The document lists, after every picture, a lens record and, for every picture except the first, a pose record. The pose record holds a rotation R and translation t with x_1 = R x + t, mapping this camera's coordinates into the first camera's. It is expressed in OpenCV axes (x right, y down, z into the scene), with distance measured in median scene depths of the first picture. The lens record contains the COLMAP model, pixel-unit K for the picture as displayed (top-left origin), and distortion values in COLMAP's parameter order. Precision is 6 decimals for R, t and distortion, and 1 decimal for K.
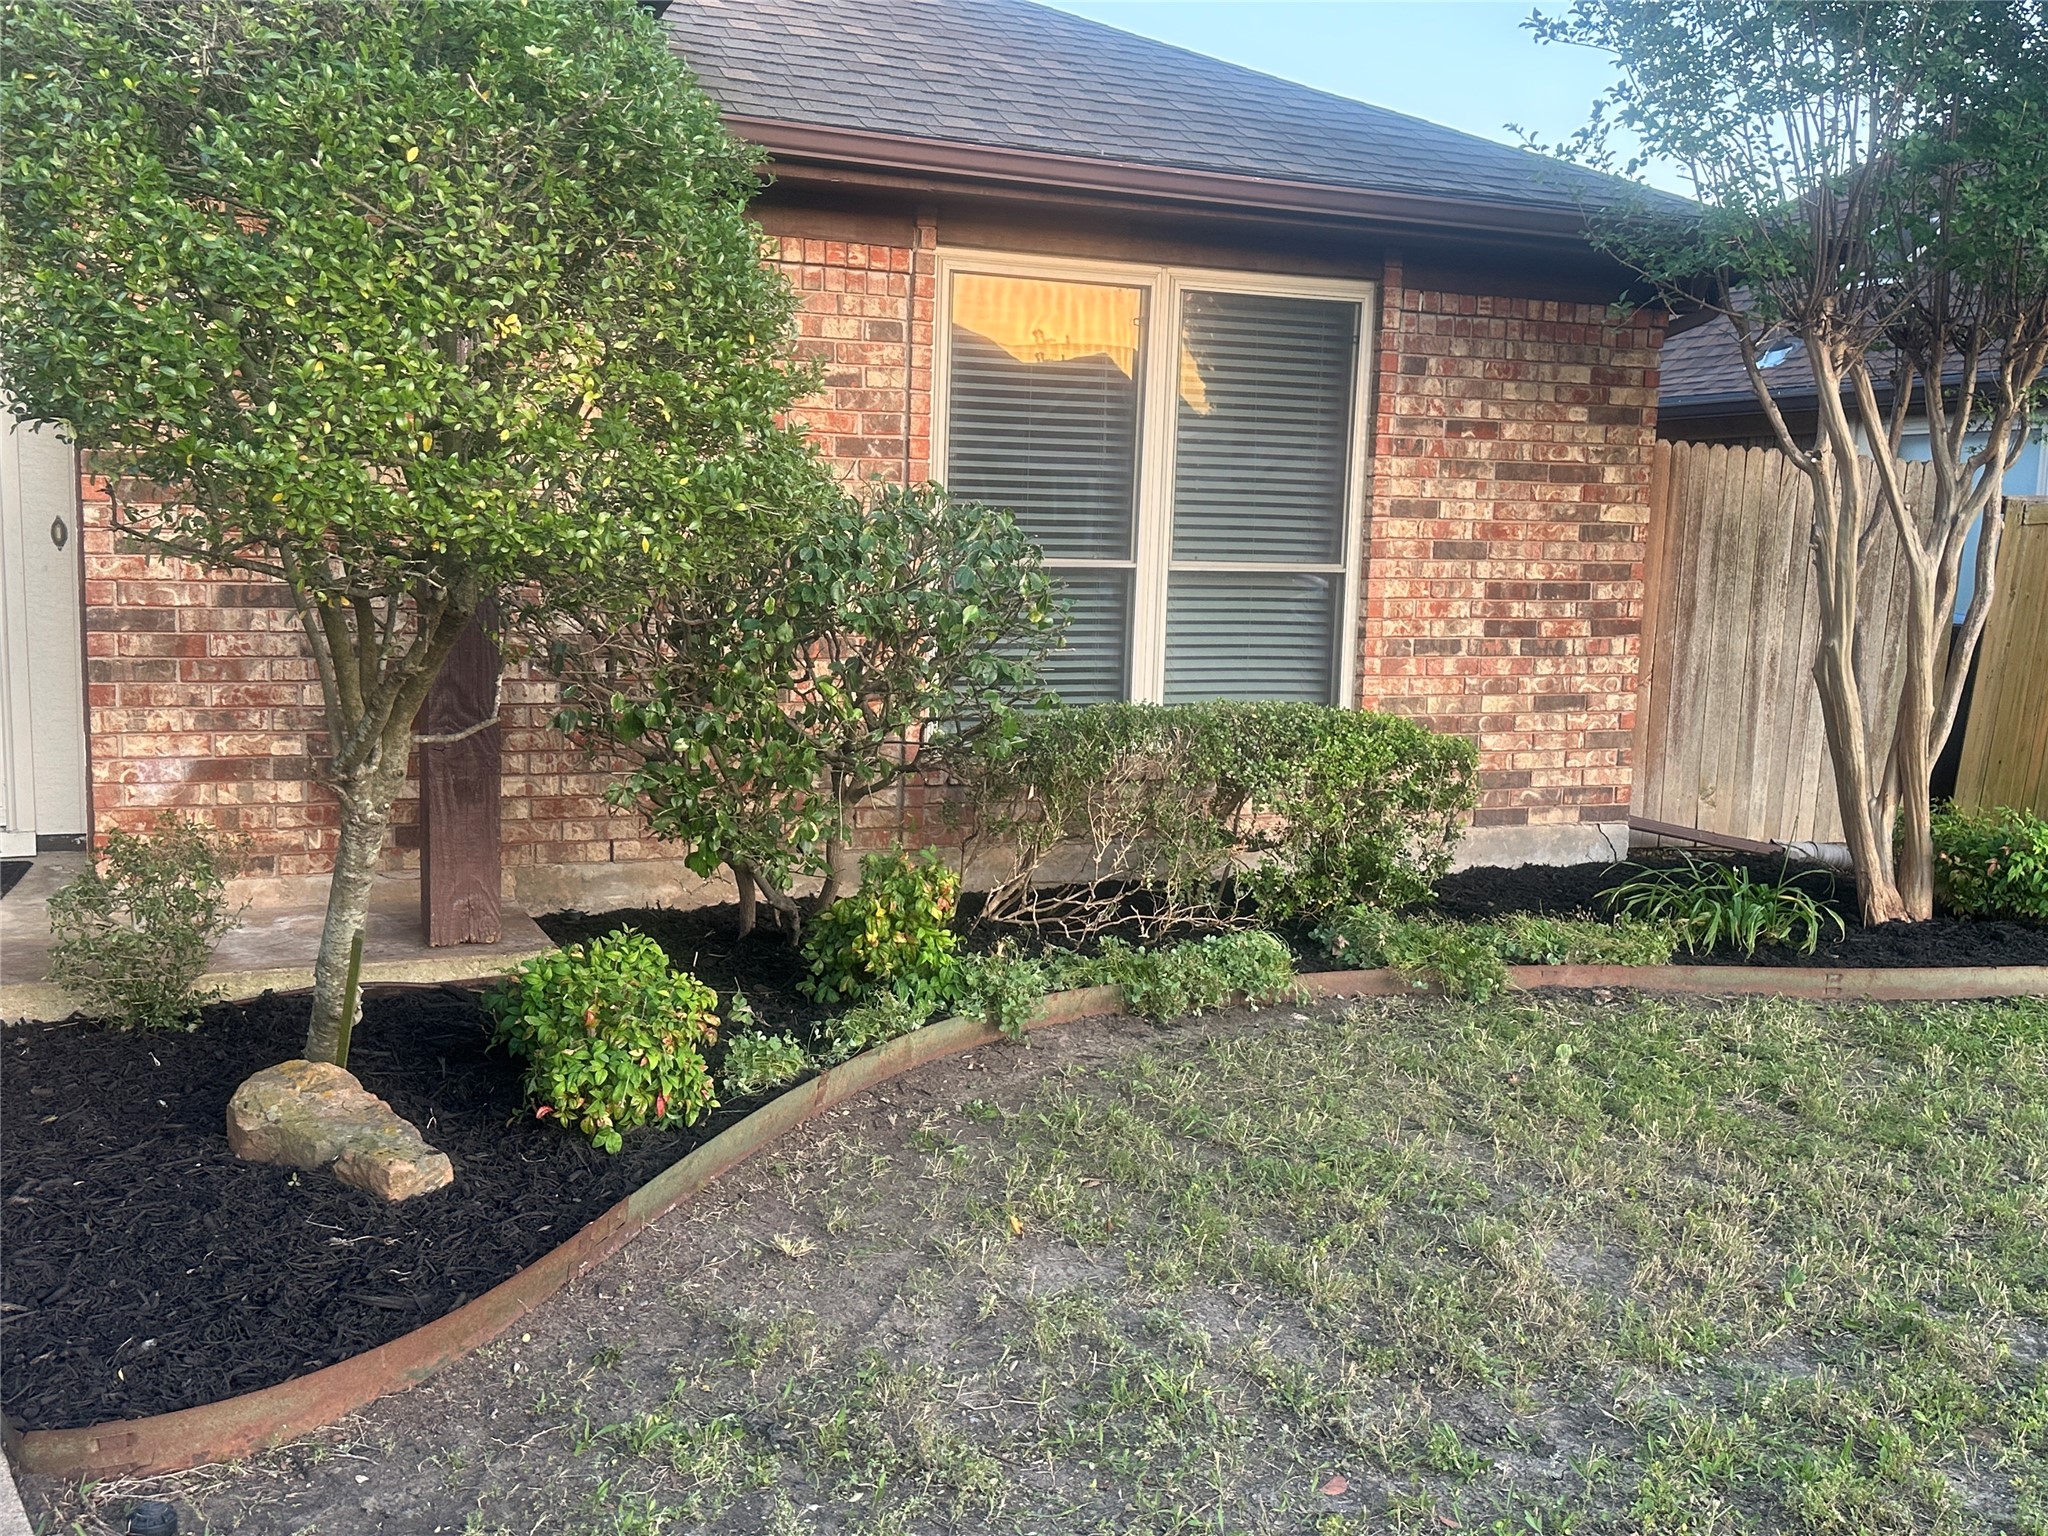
lens RADIAL K [[1934.2, 0, 1024.0], [0, 1934.2, 768.0], [0, 0, 1]] dist [0.175059, -0.342191]
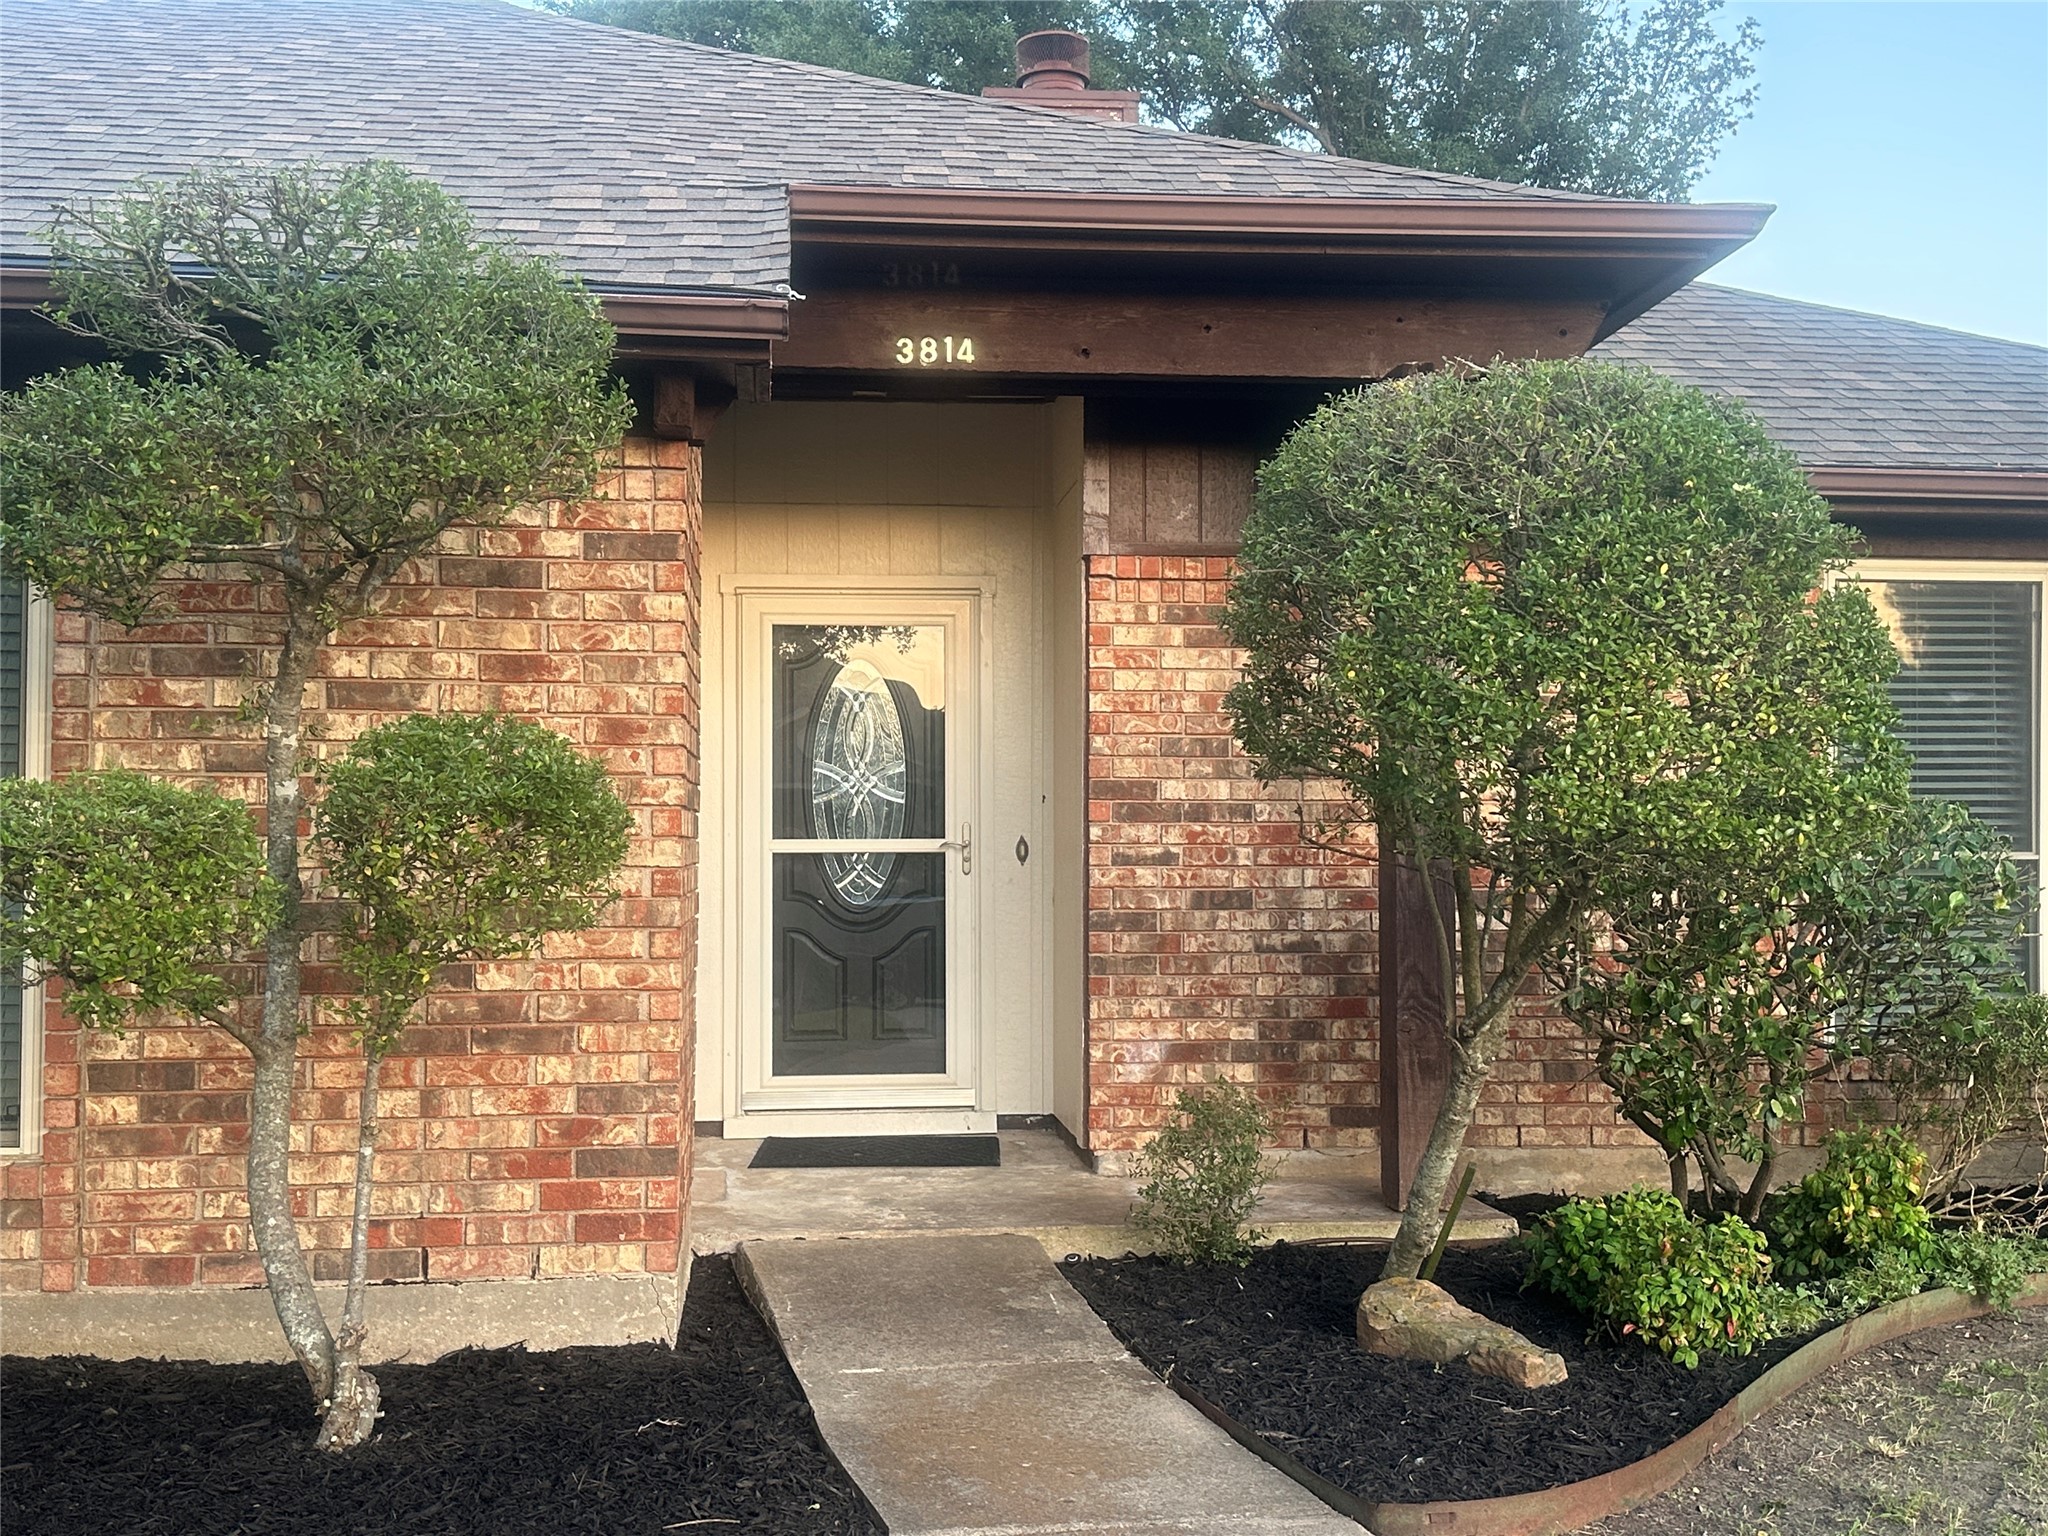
lens RADIAL K [[2229.5, 0, 1024.0], [0, 2229.5, 768.0], [0, 0, 1]] dist [0.190537, -0.412477]
pose [[0.960451, -0.032693, -0.276524, -0.157261], [-0.009784, 0.988508, -0.150851, 0.040405], [0.278278, 0.147590, 0.949093, -0.328851]]
